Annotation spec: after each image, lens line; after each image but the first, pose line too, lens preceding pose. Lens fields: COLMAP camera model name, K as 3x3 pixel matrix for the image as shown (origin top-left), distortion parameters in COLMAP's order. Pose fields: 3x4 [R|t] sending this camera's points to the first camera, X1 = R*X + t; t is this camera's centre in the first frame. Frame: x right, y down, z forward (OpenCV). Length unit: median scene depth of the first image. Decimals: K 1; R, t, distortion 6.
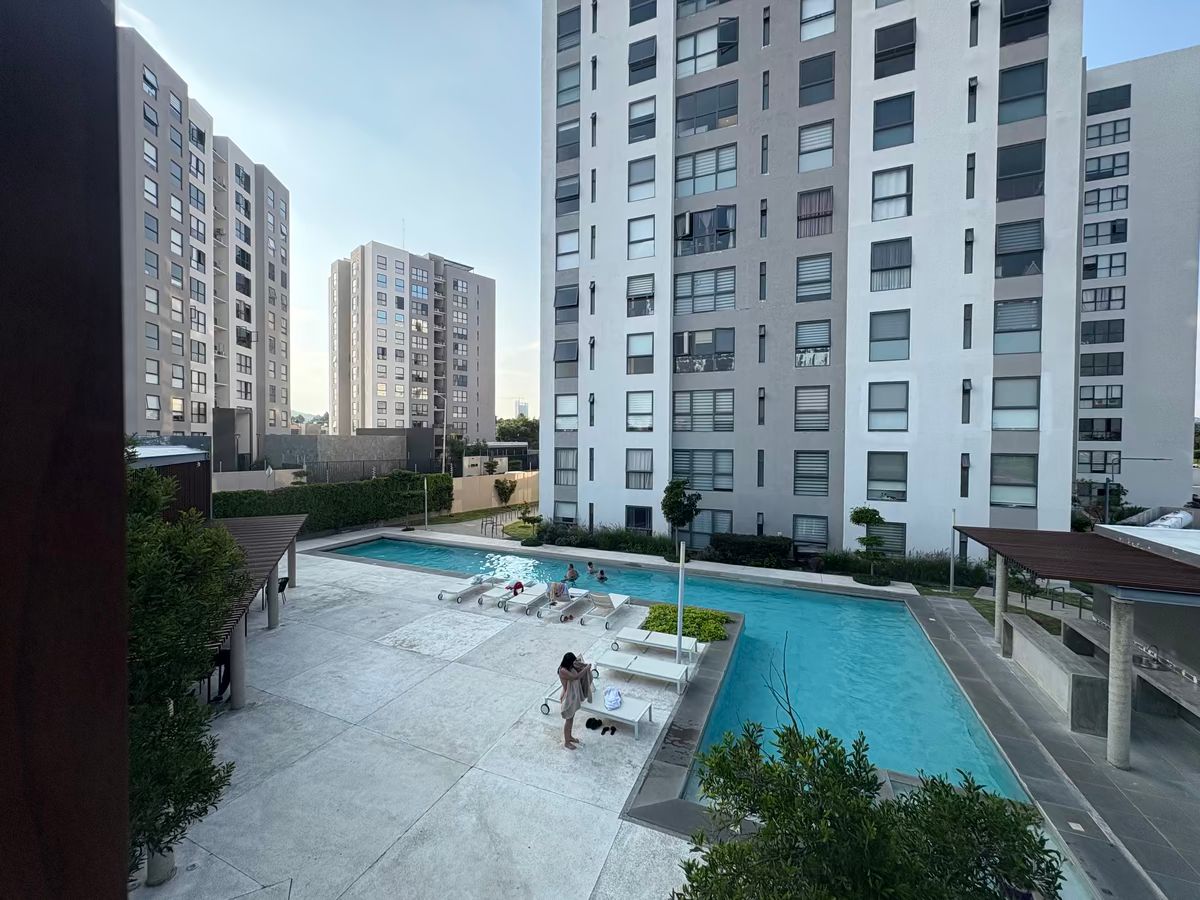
lens RADIAL K [[479.6, 0, 600.6], [0, 479.6, 448.5], [0, 0, 1]] dist [-0.000252, 0.000896]
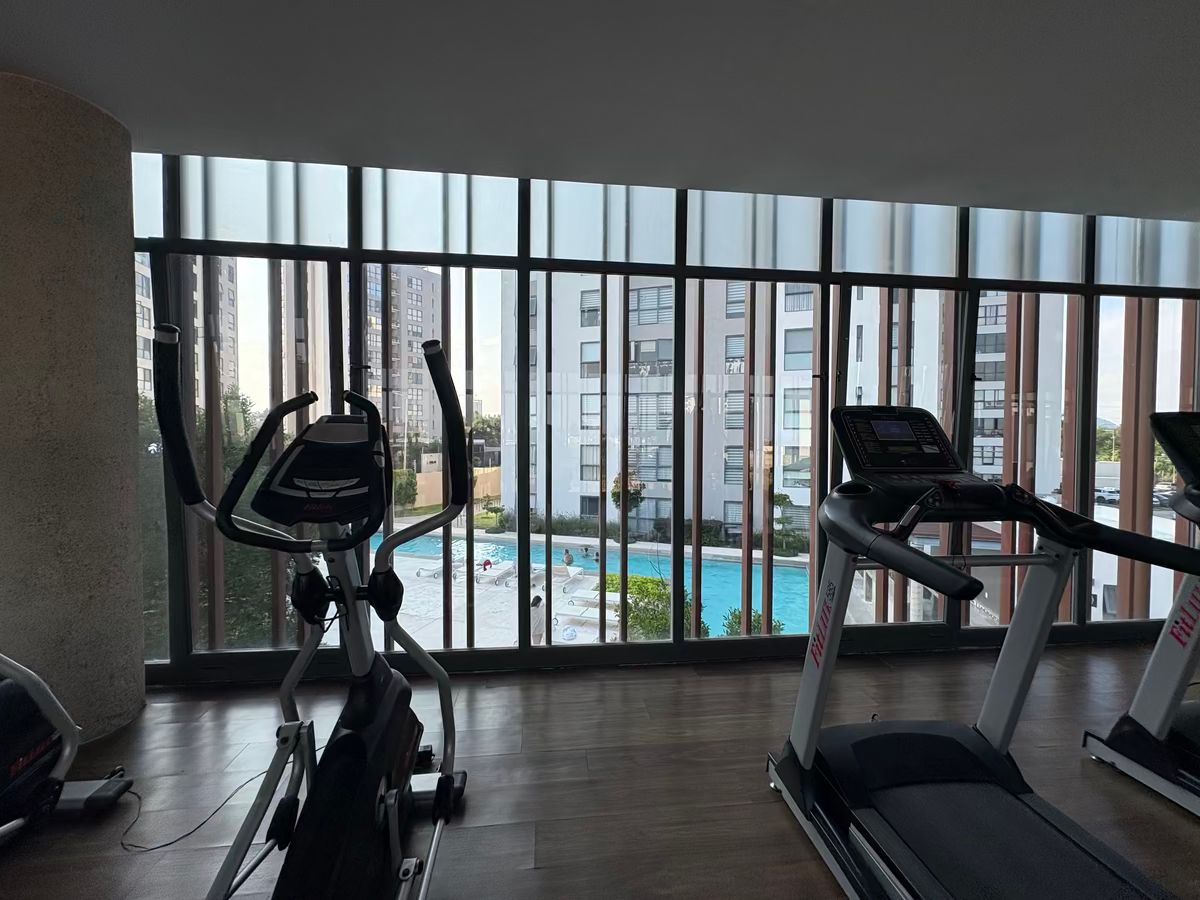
lens RADIAL K [[479.6, 0, 601.8], [0, 479.6, 455.7], [0, 0, 1]] dist [-0.000252, 0.000896]
pose [[0.995544, -0.005259, 0.094149, -0.002526], [0.003412, 0.999799, 0.019768, 0.003742], [-0.094234, -0.019359, 0.995362, -0.120051]]
